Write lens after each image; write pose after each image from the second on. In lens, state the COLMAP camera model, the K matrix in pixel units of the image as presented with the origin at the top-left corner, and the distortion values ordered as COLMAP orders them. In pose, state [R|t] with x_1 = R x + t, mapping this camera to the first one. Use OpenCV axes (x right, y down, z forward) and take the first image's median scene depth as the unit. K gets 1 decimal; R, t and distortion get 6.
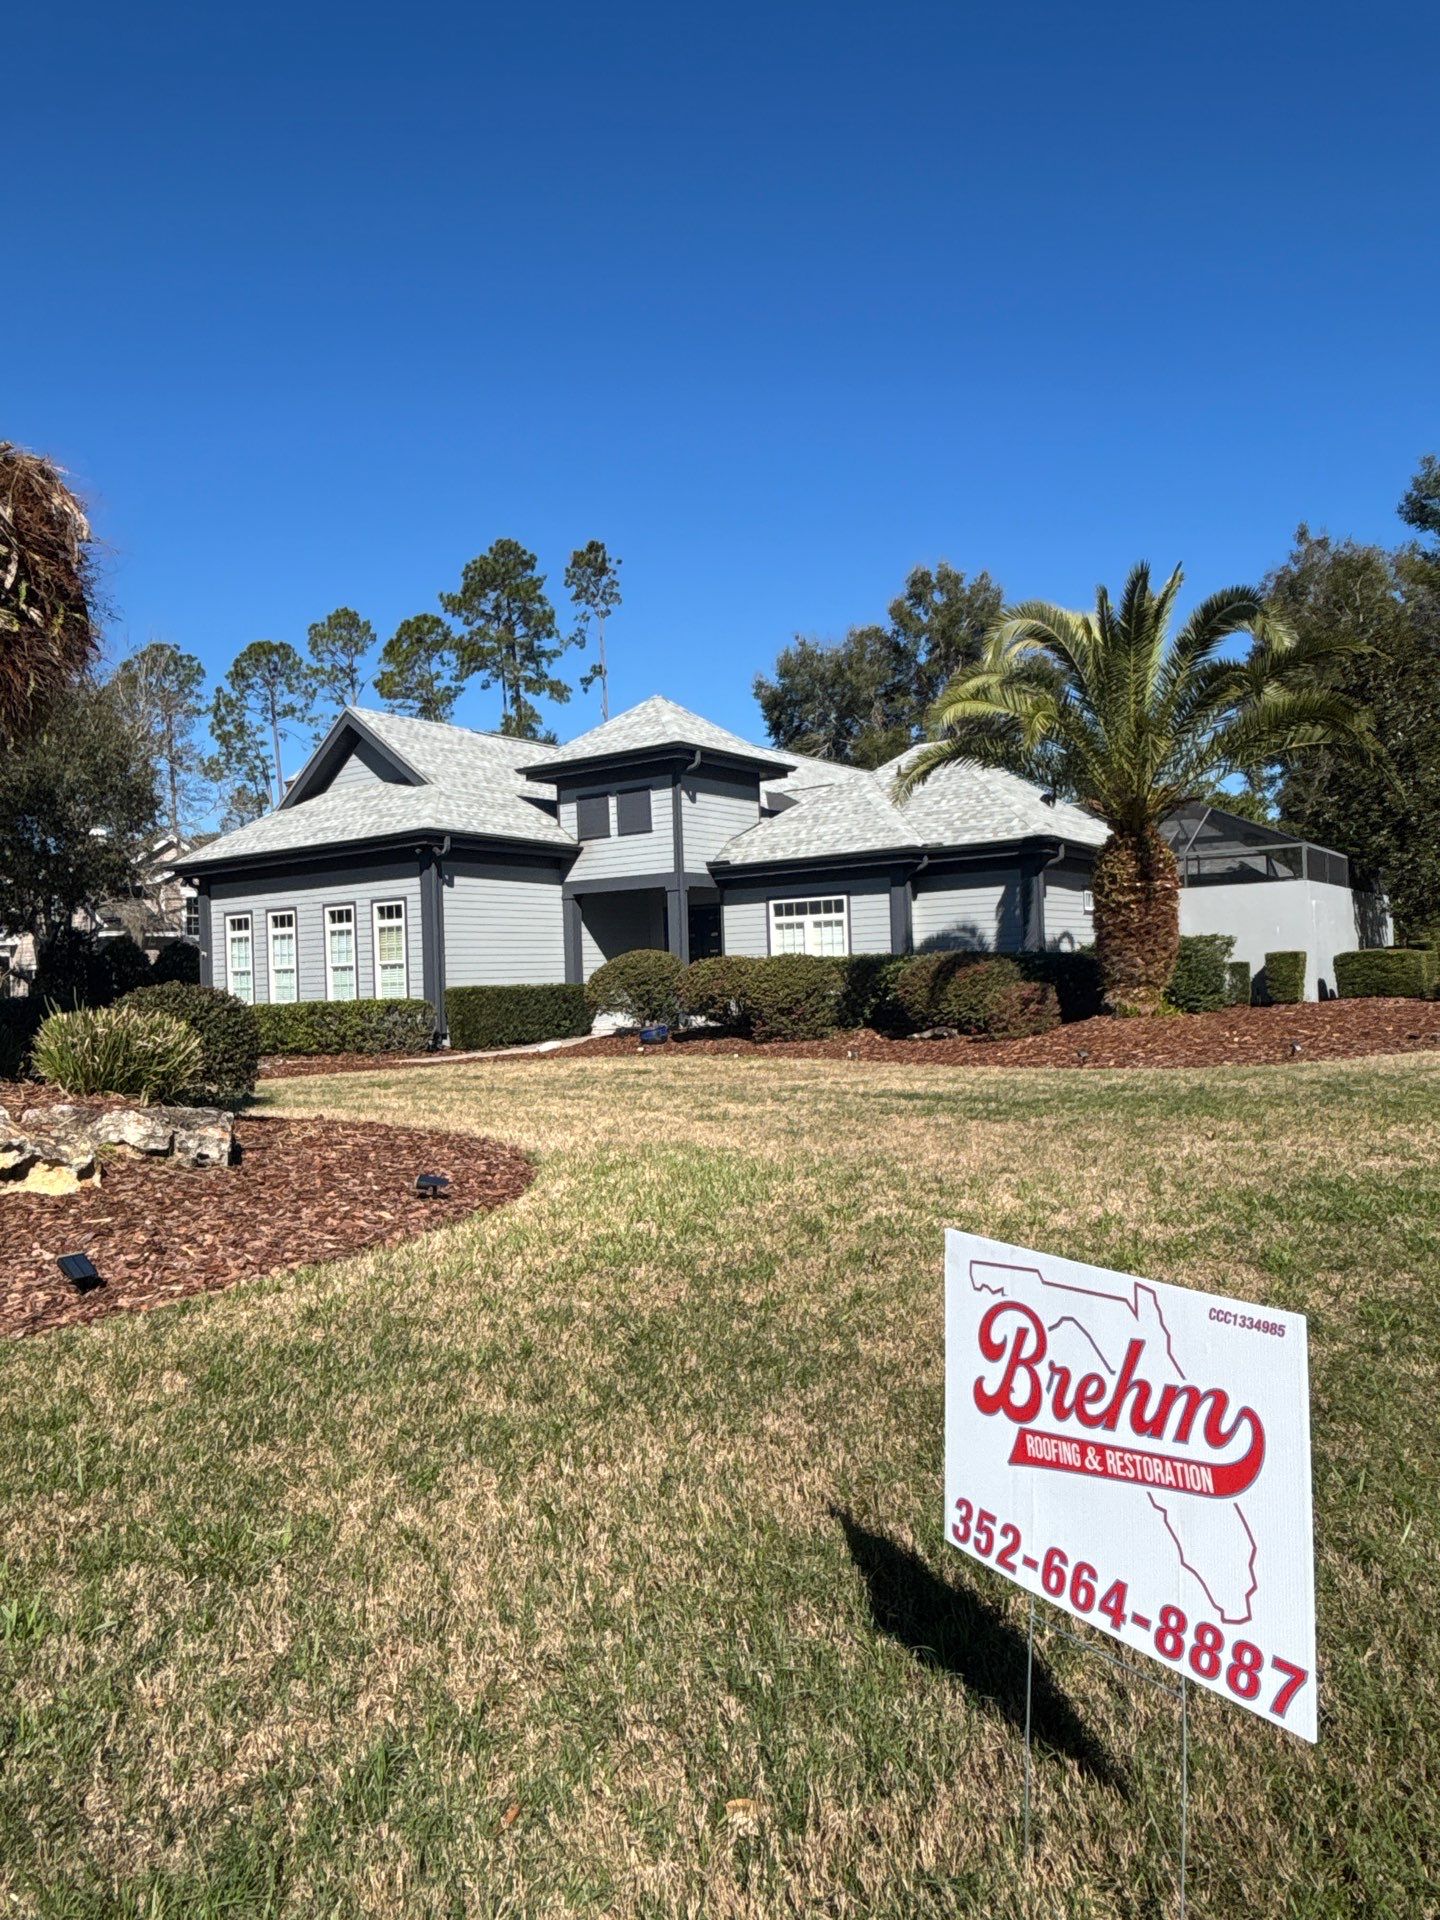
lens RADIAL K [[1261.7, 0, 720.0], [0, 1261.7, 960.0], [0, 0, 1]] dist [0.007111, 0.000022]
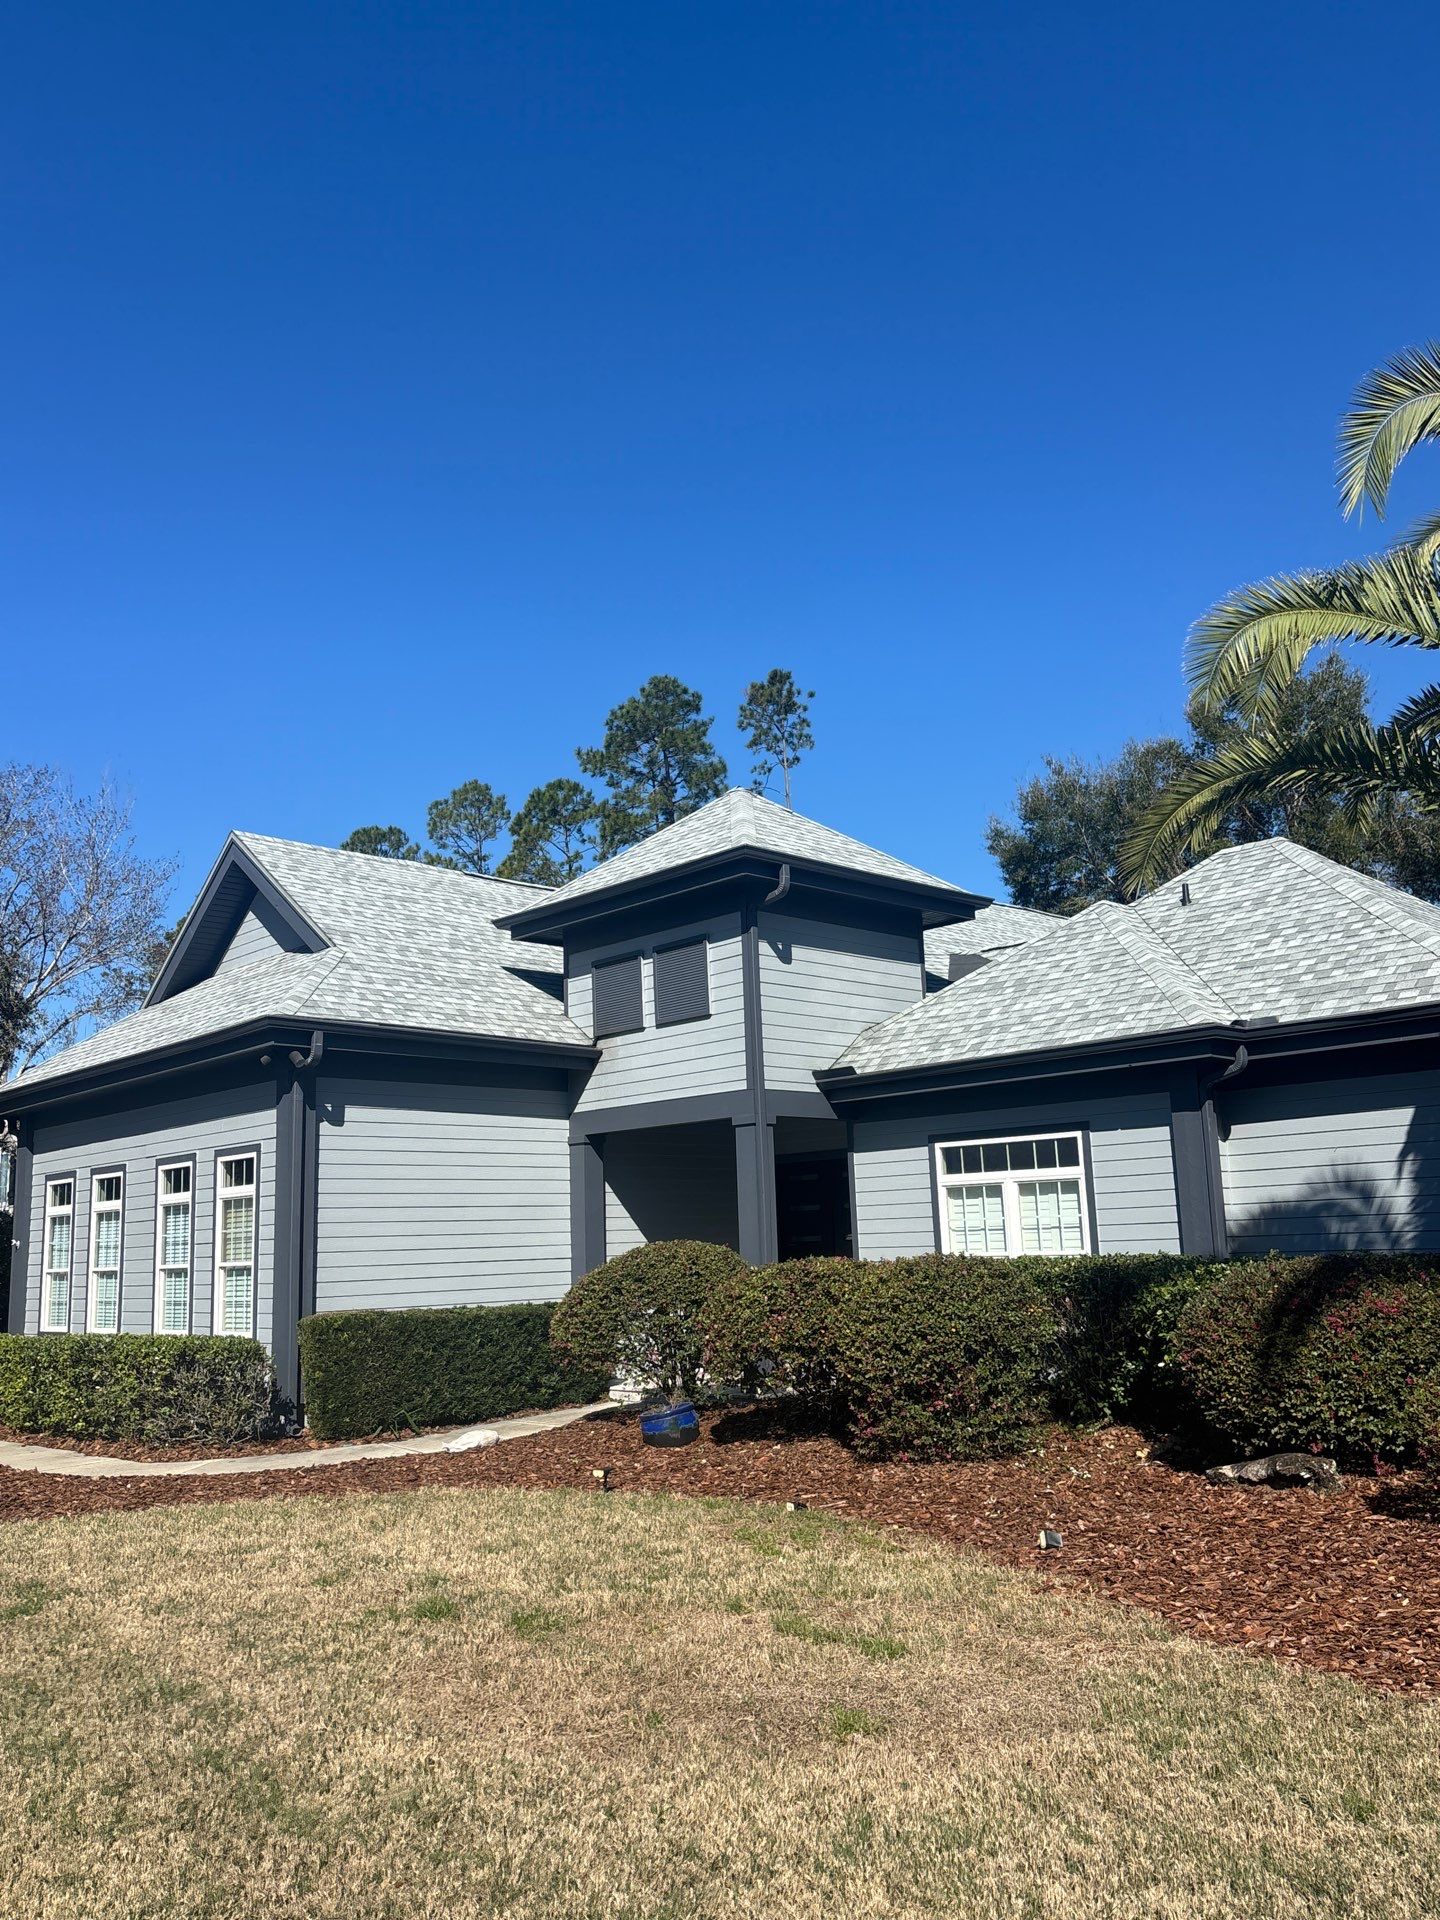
lens RADIAL K [[1538.5, 0, 686.0], [0, 1538.5, 970.5], [0, 0, 1]] dist [0.122218, -0.313839]
pose [[0.979507, -0.034342, -0.198462, 0.066980], [0.001795, 0.986806, -0.161898, -0.013607], [0.201404, 0.158224, 0.966645, 0.342466]]
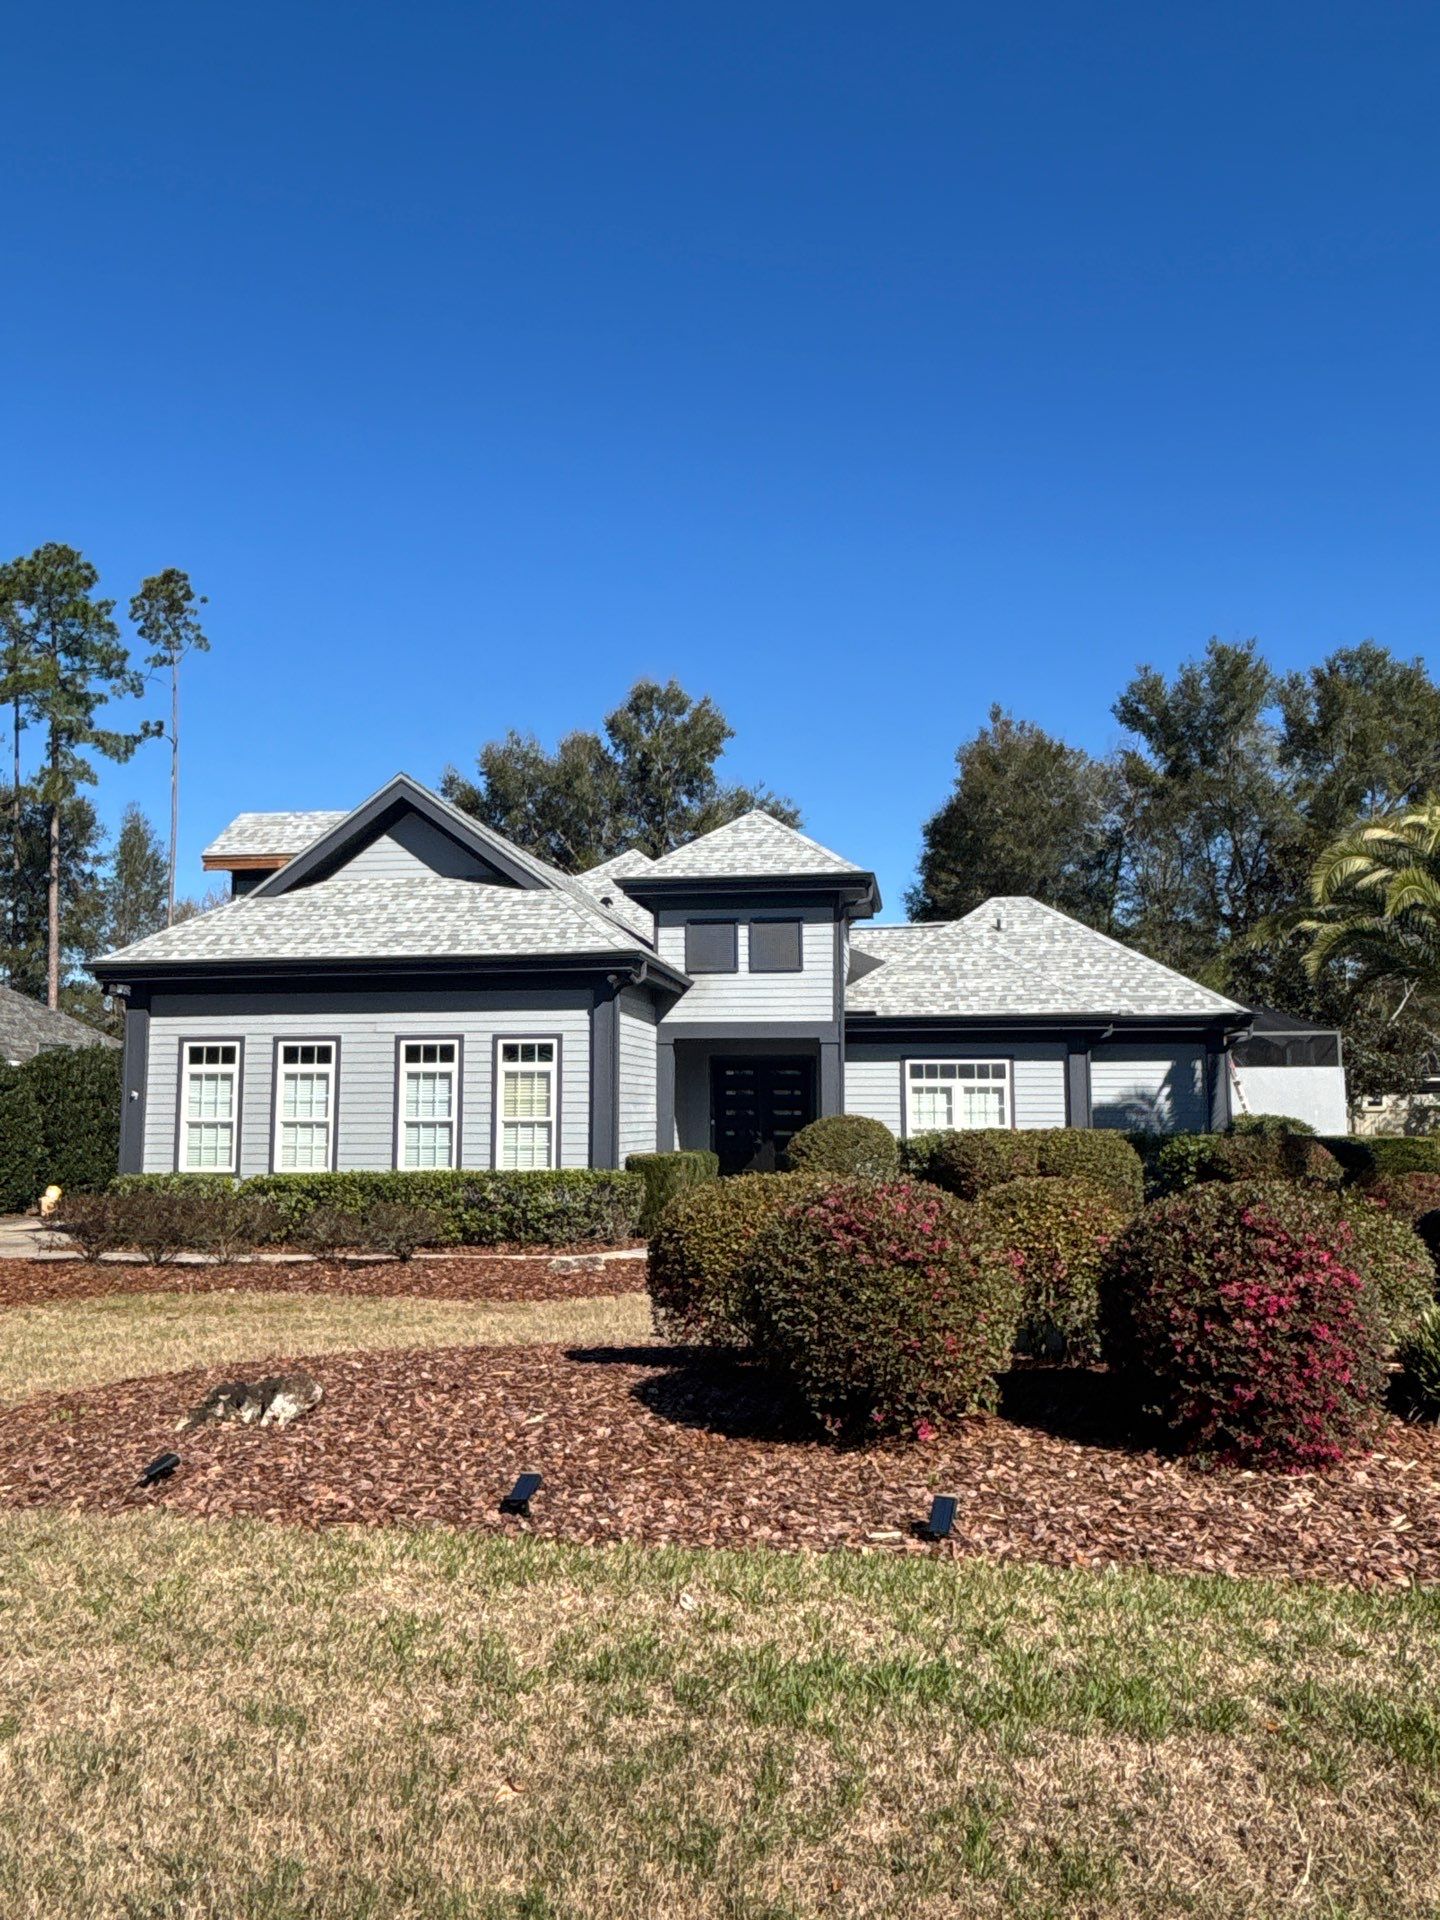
lens RADIAL K [[1472.0, 0, 720.7], [0, 1472.0, 923.4], [0, 0, 1]] dist [0.060460, -0.000480]
pose [[0.889939, 0.090678, 0.446975, -0.529849], [-0.032450, 0.990141, -0.136261, 0.002201], [-0.454924, 0.106760, 0.884108, 0.147865]]
